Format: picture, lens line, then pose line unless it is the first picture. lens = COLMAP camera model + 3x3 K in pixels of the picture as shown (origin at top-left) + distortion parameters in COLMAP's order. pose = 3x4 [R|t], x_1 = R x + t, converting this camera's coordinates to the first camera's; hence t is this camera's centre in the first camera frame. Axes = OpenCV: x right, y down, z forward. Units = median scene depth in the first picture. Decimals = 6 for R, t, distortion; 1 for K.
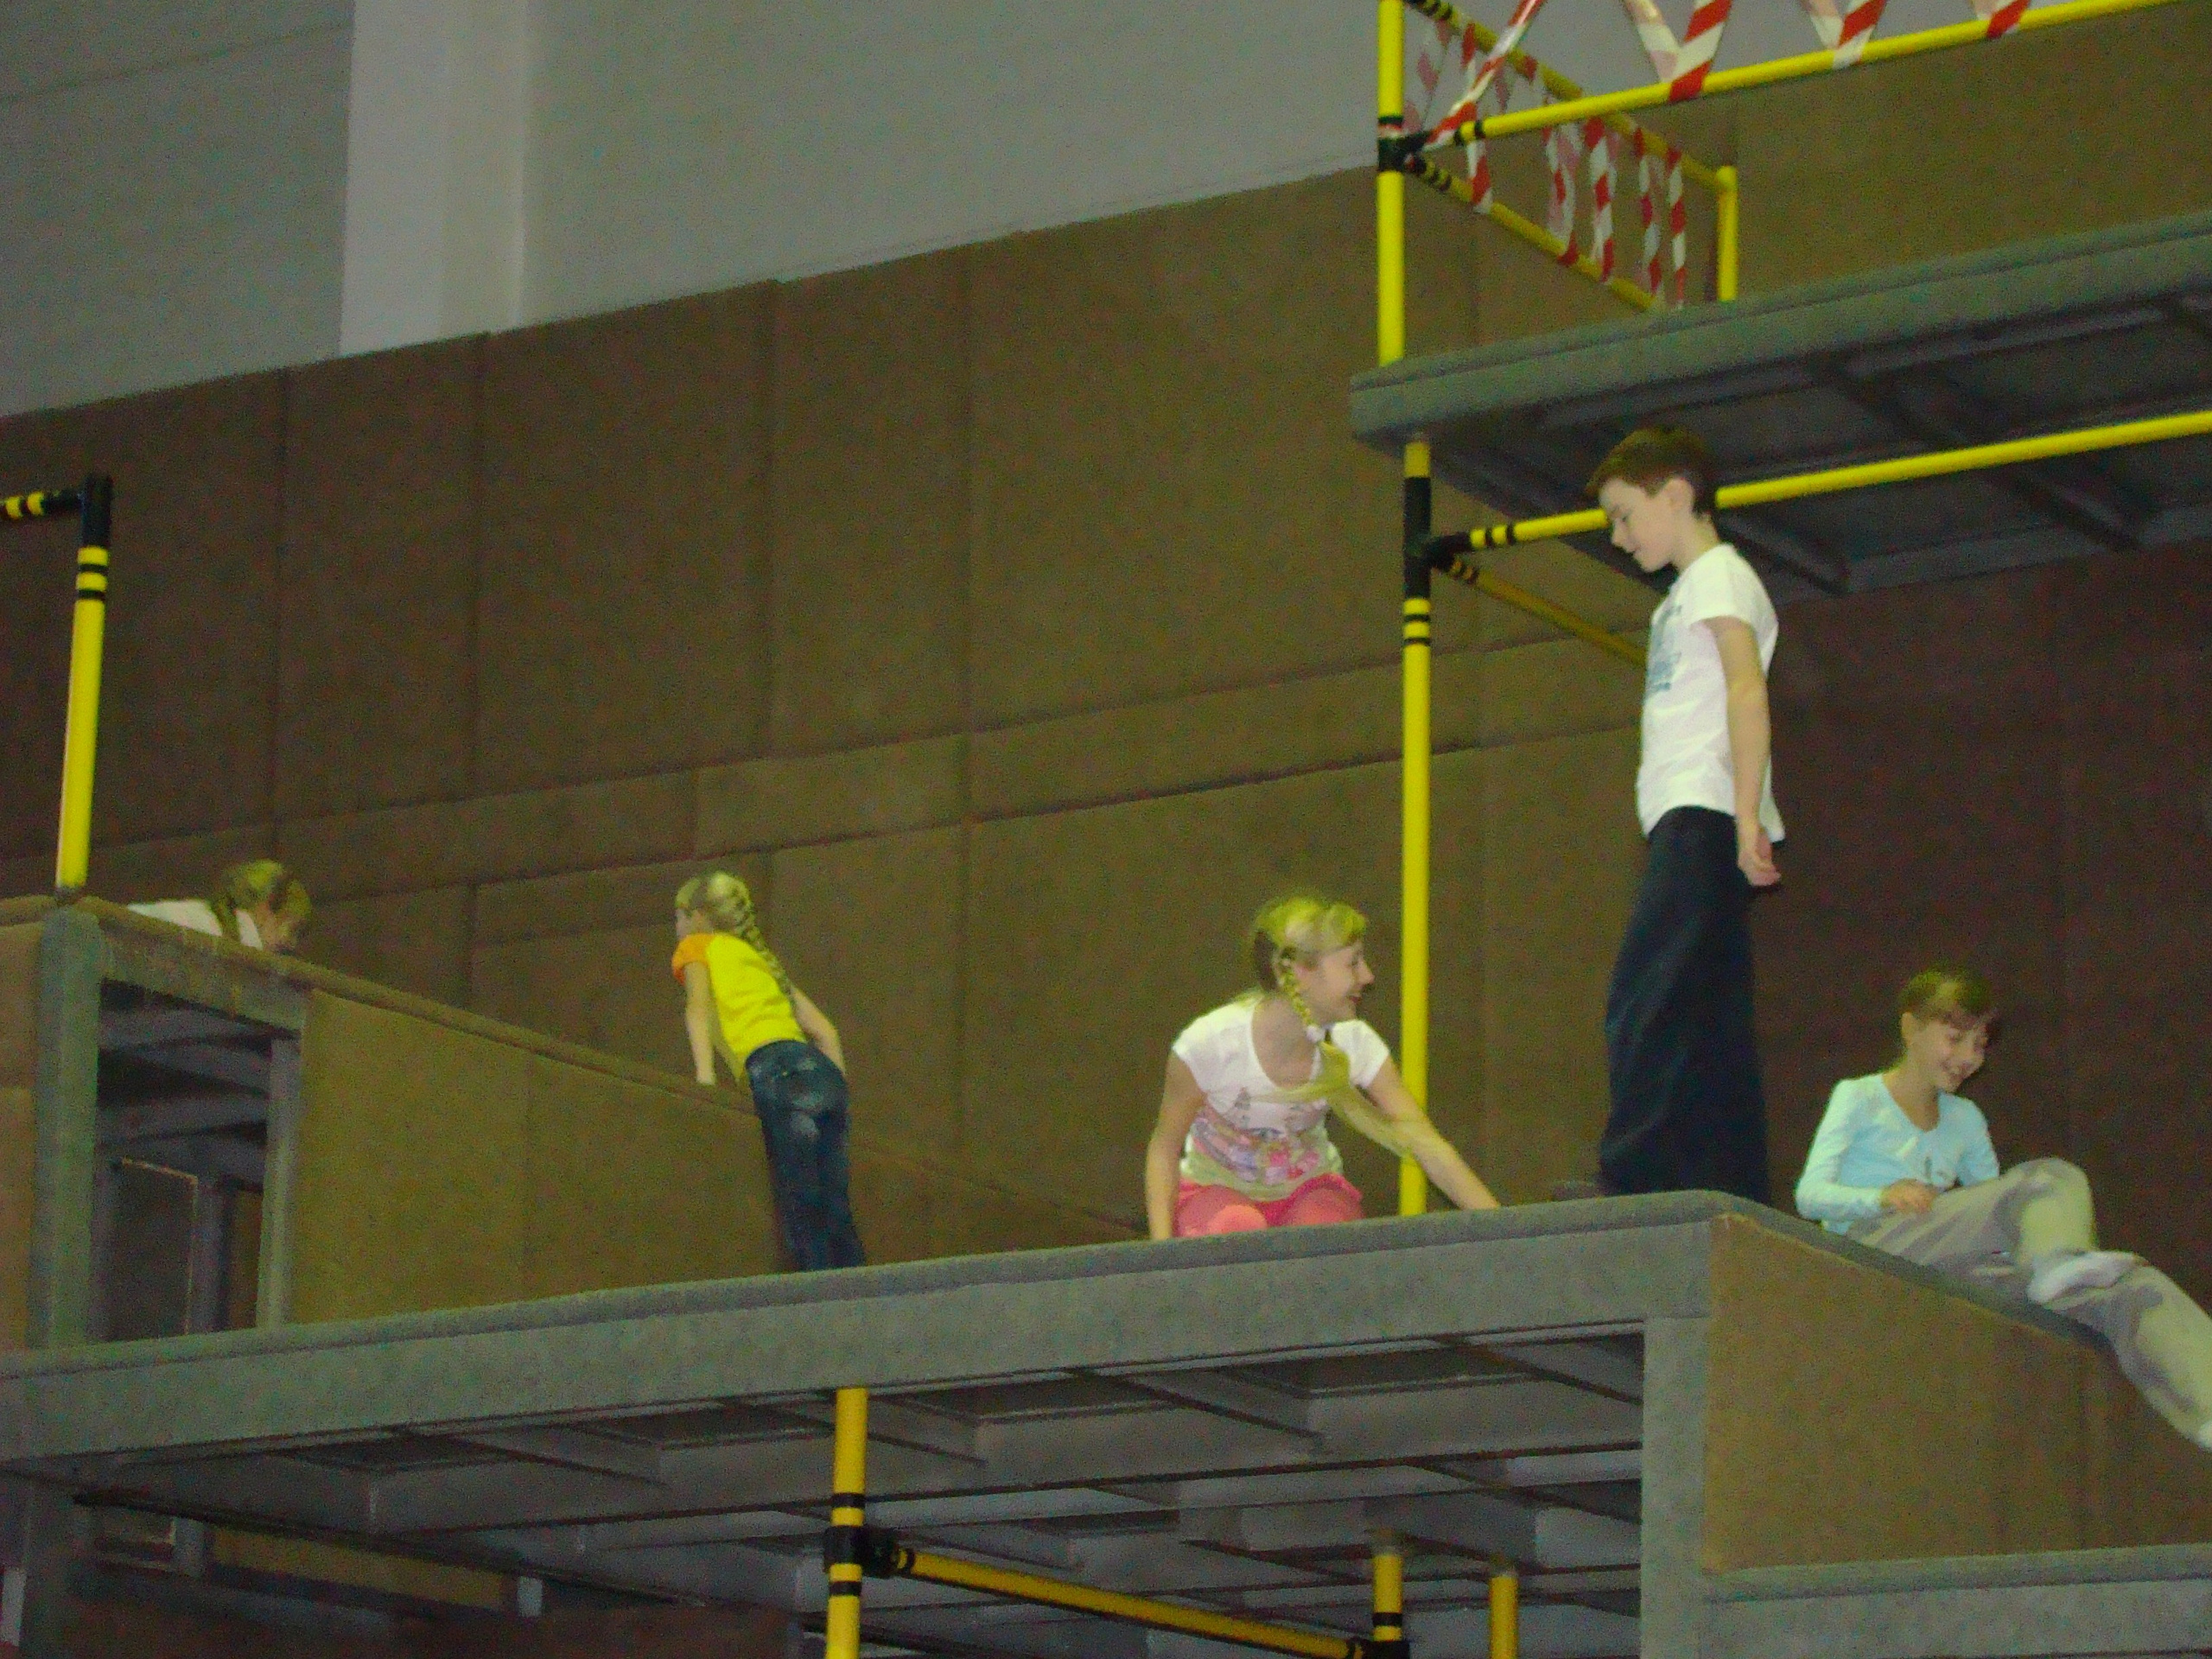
lens RADIAL K [[6197.8, 0, 1106.0], [0, 6197.8, 829.5], [0, 0, 1]] dist [0.534371, 0.521396]
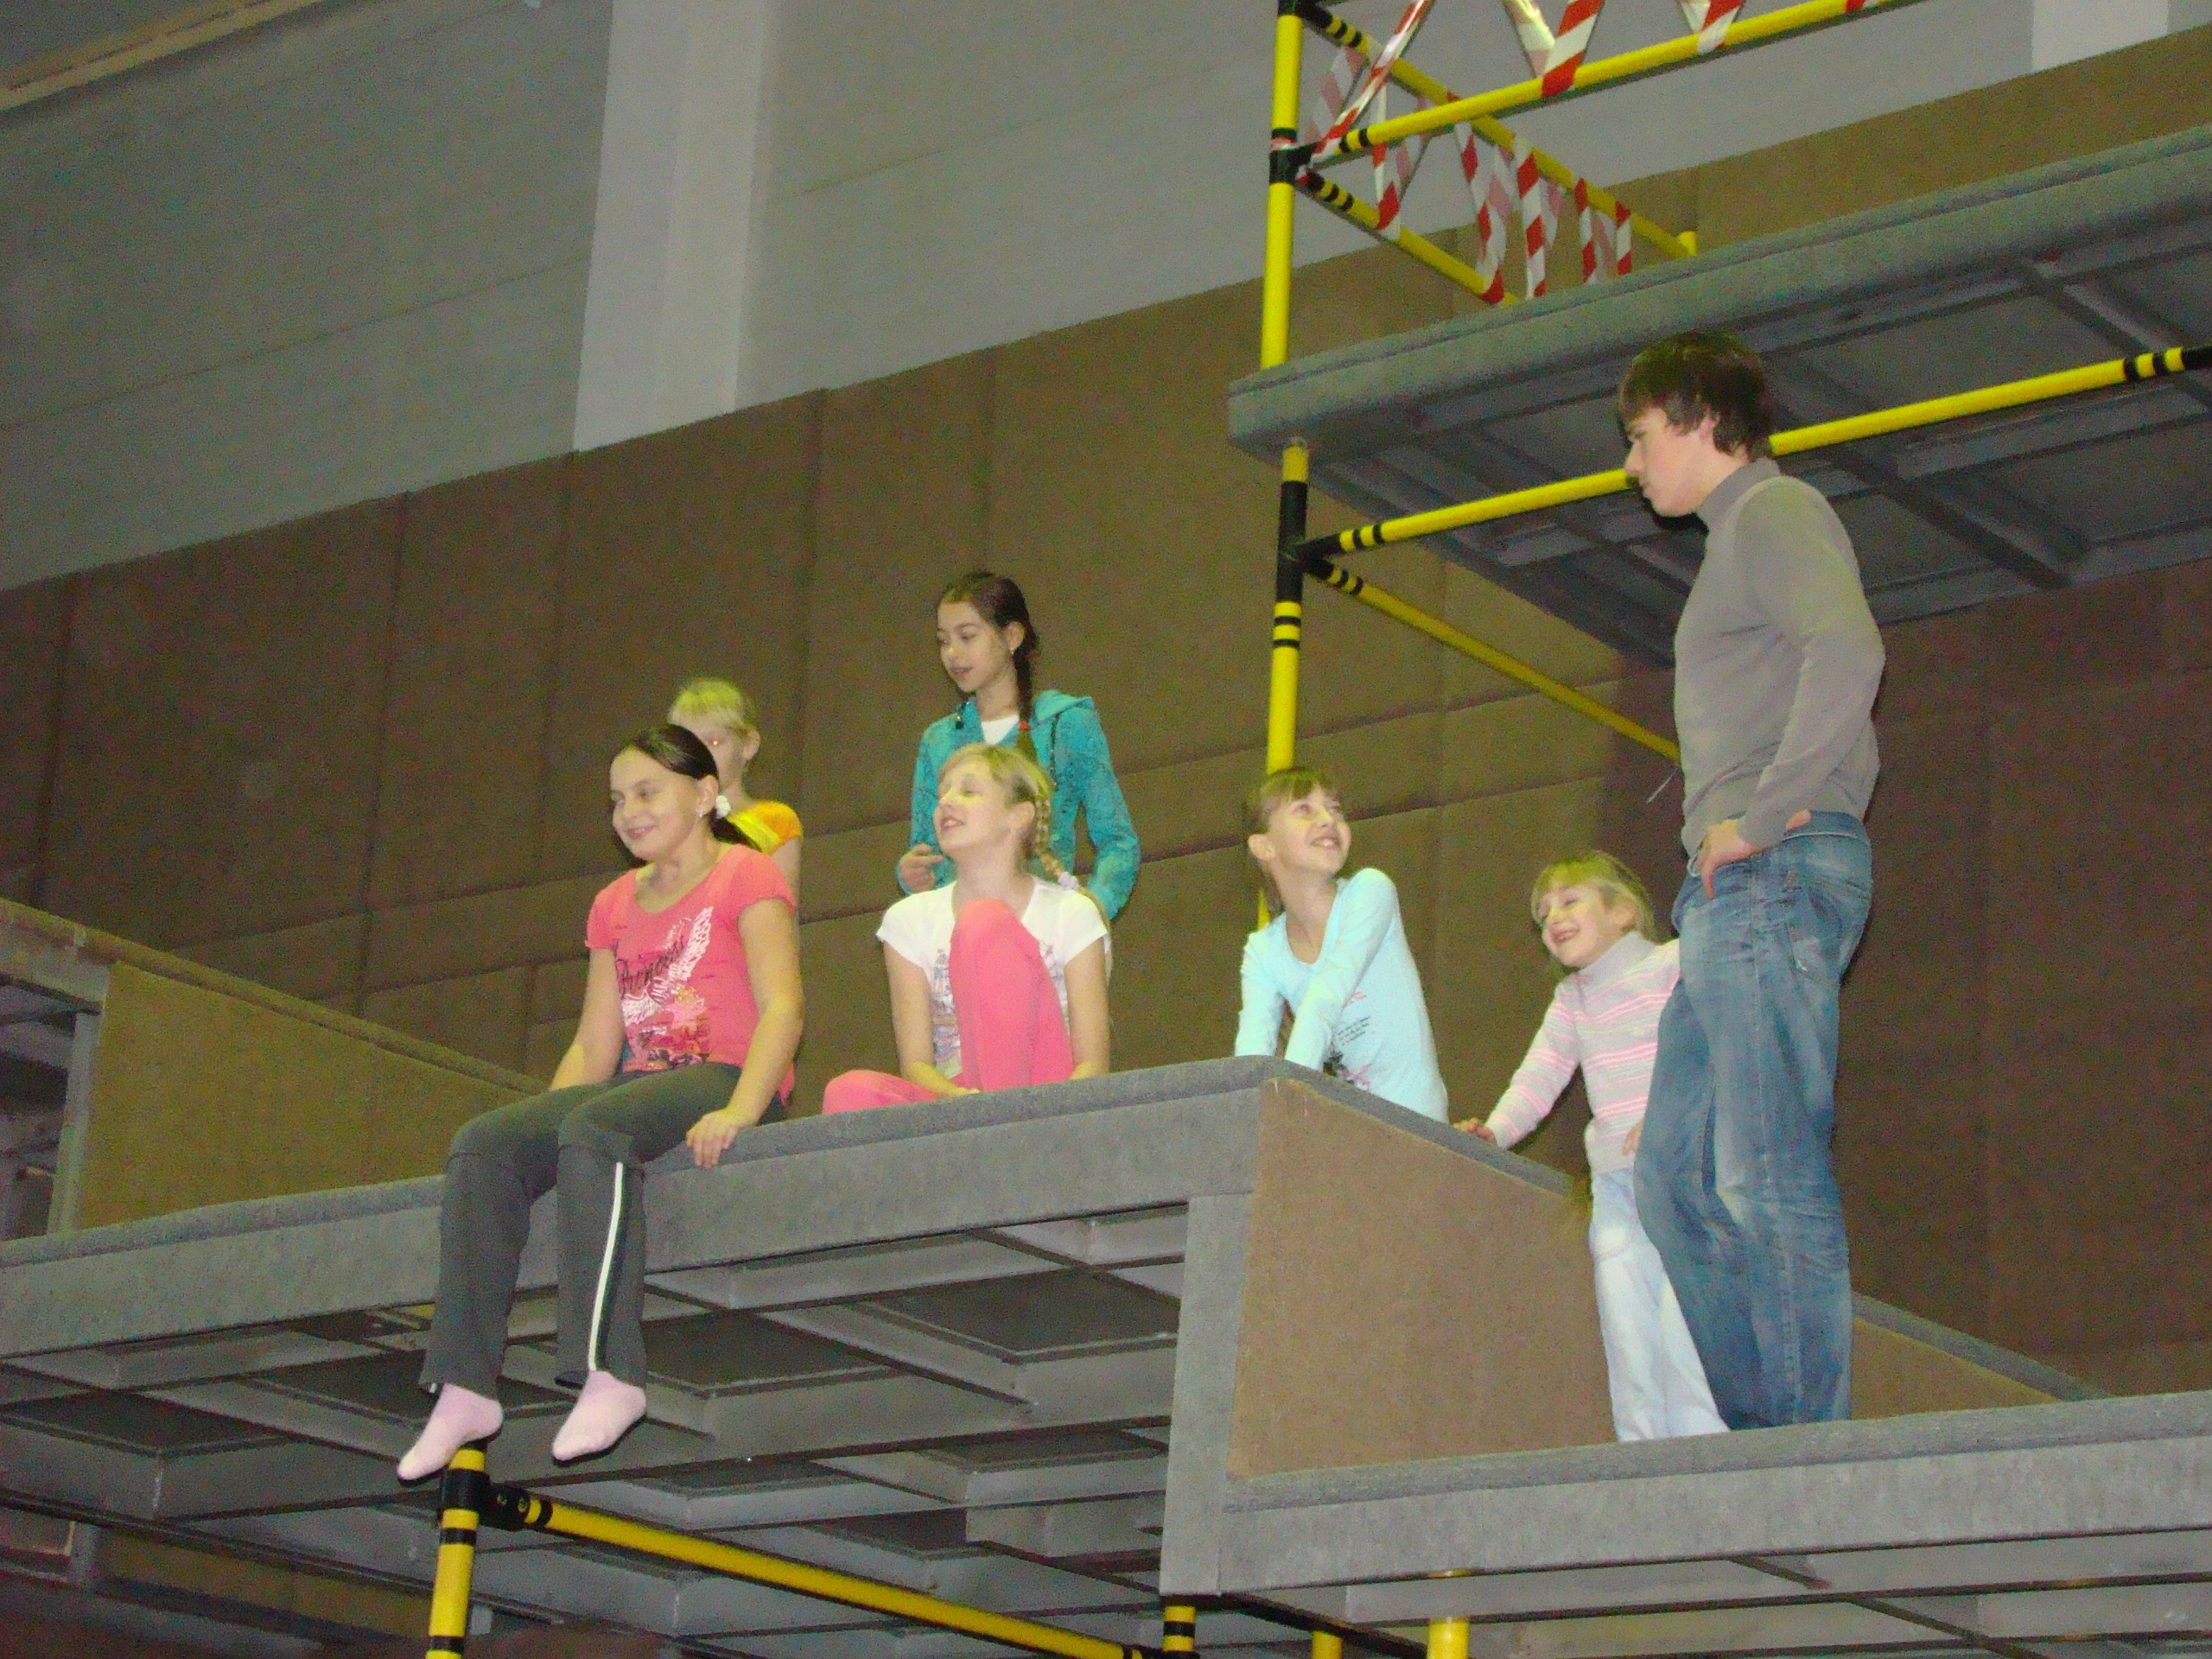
lens RADIAL K [[5099.9, 0, 1113.9], [0, 5099.9, 810.7], [0, 0, 1]] dist [0.356613, 0.486272]
pose [[0.993546, 0.009350, -0.113045, 0.114304], [-0.017837, 0.997076, -0.074302, 0.056333], [0.112020, 0.075838, 0.990808, 0.198305]]
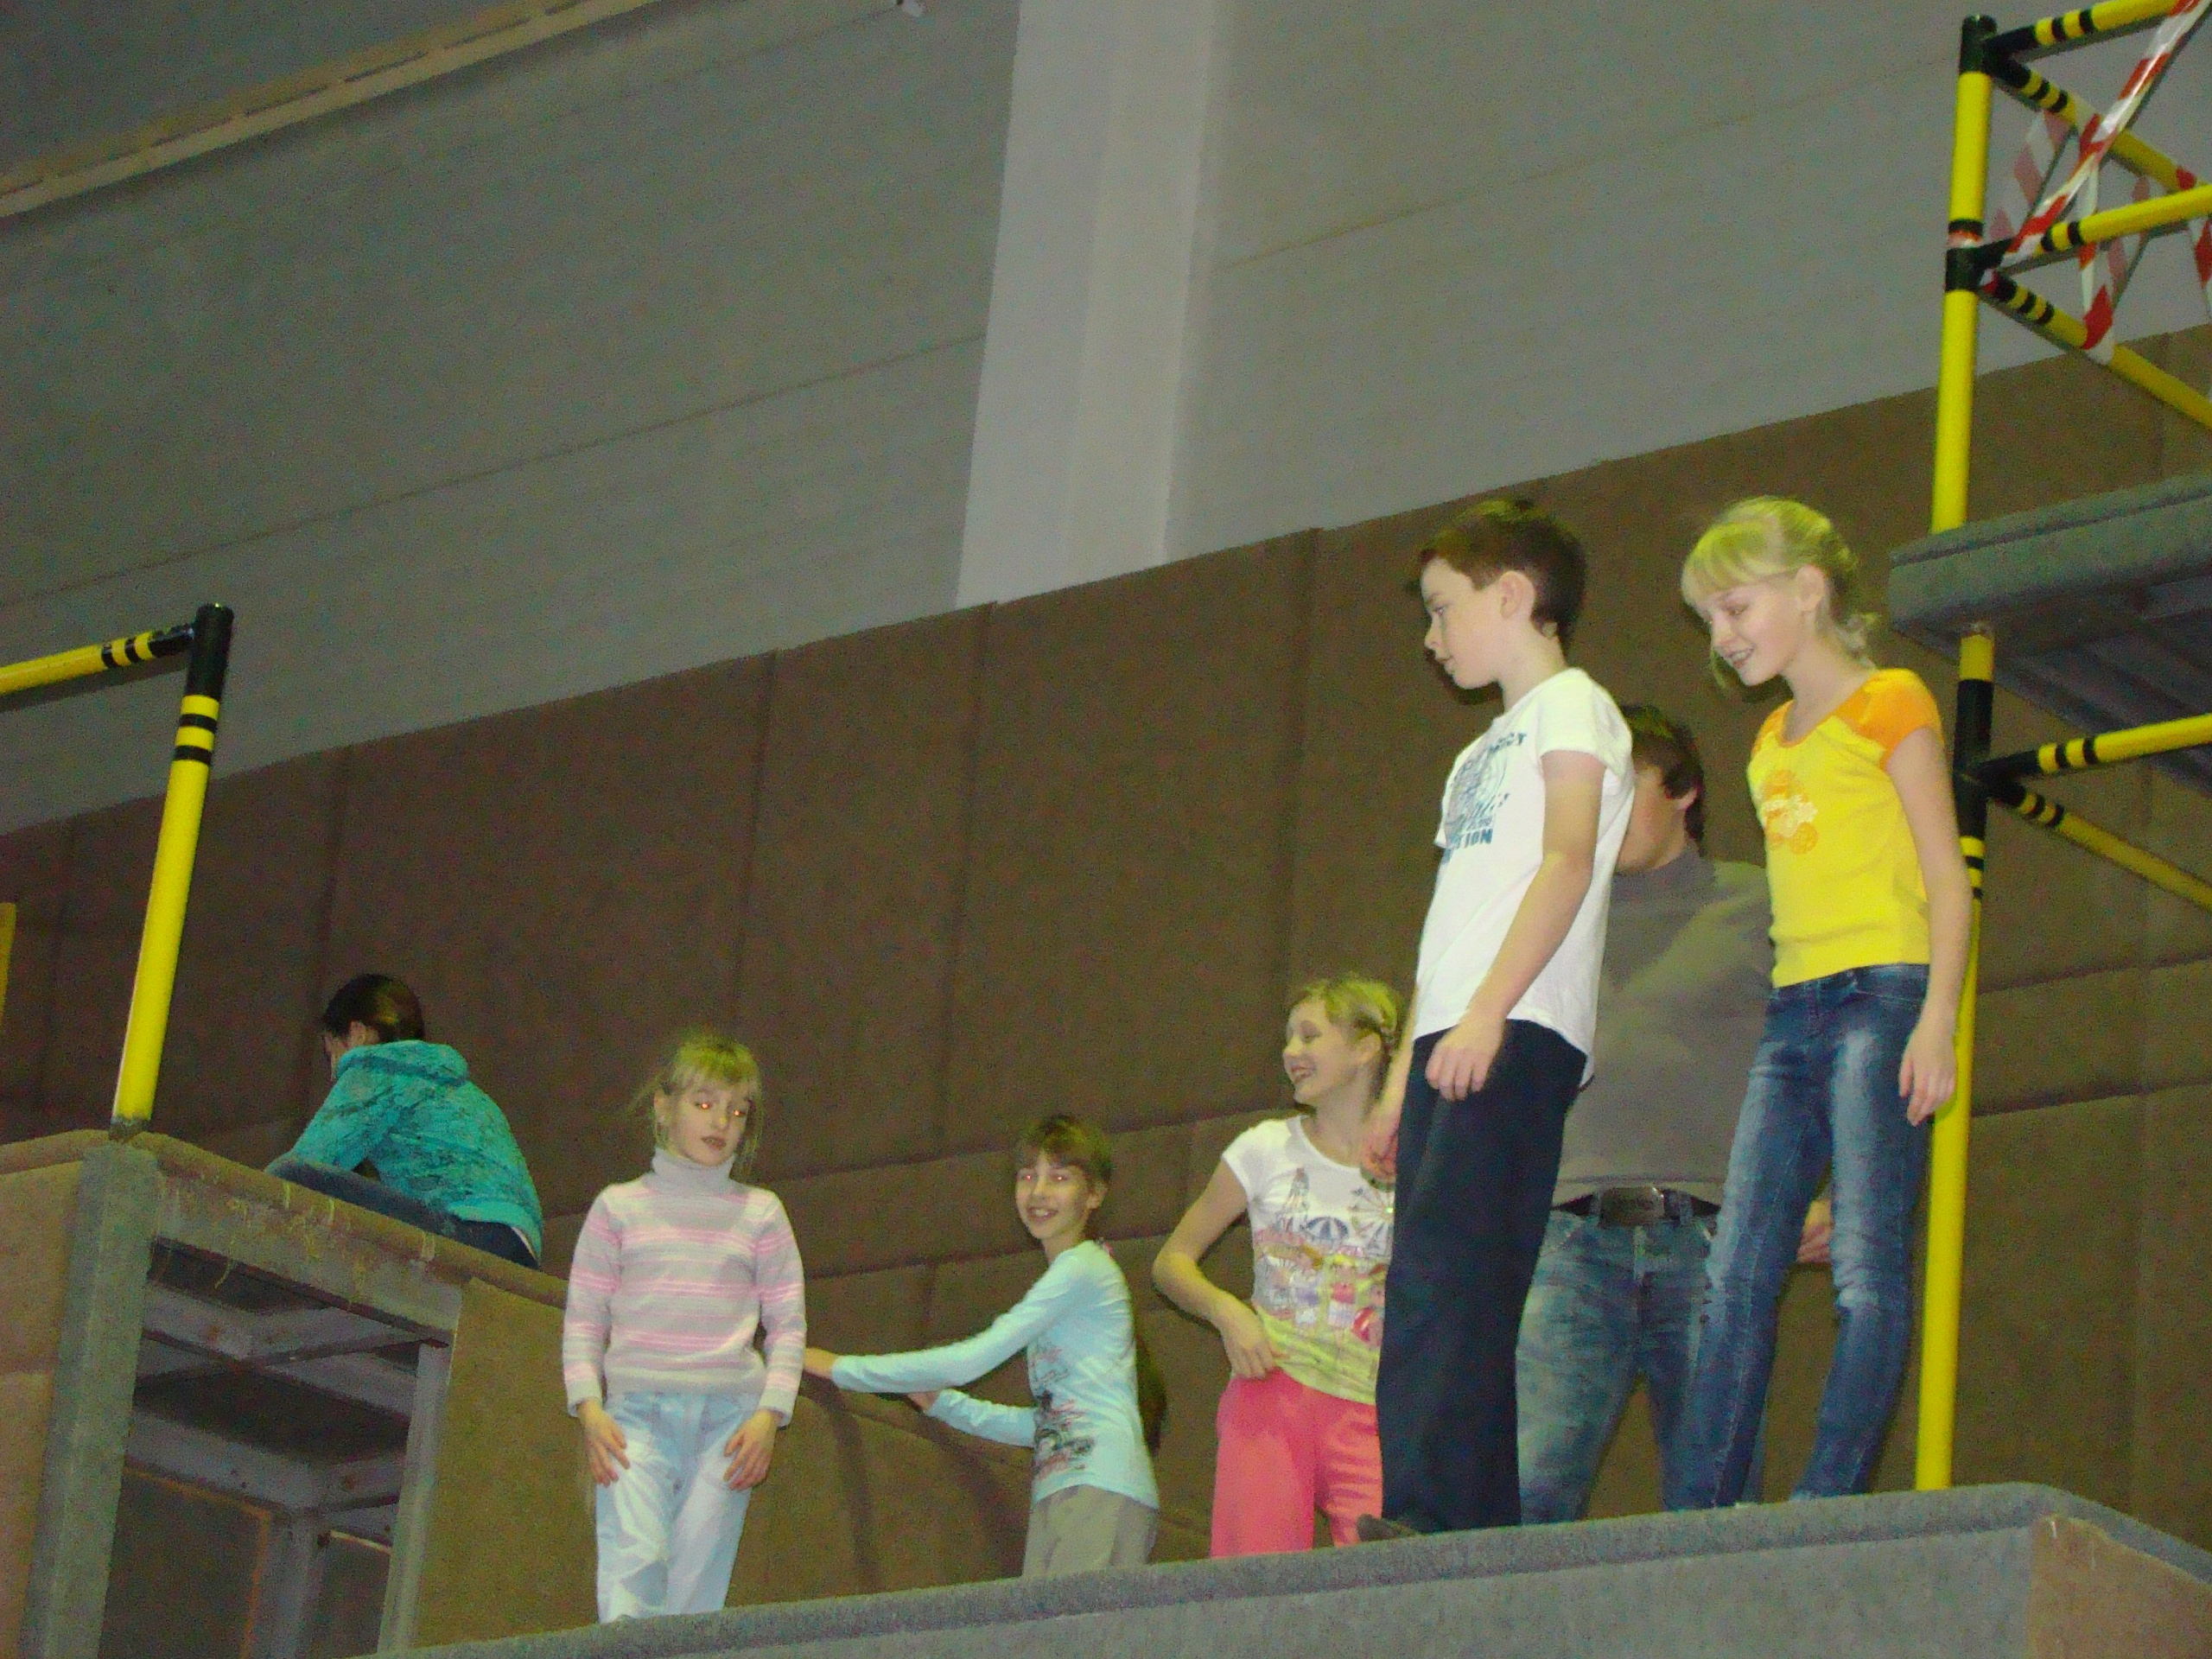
lens RADIAL K [[6681.6, 0, 1106.0], [0, 6681.6, 829.5], [0, 0, 1]] dist [0.579490, -0.584409]
pose [[0.984132, 0.021126, -0.176176, 0.091466], [-0.038736, 0.994518, -0.097127, 0.045505], [0.173158, 0.102410, 0.979555, 0.179574]]
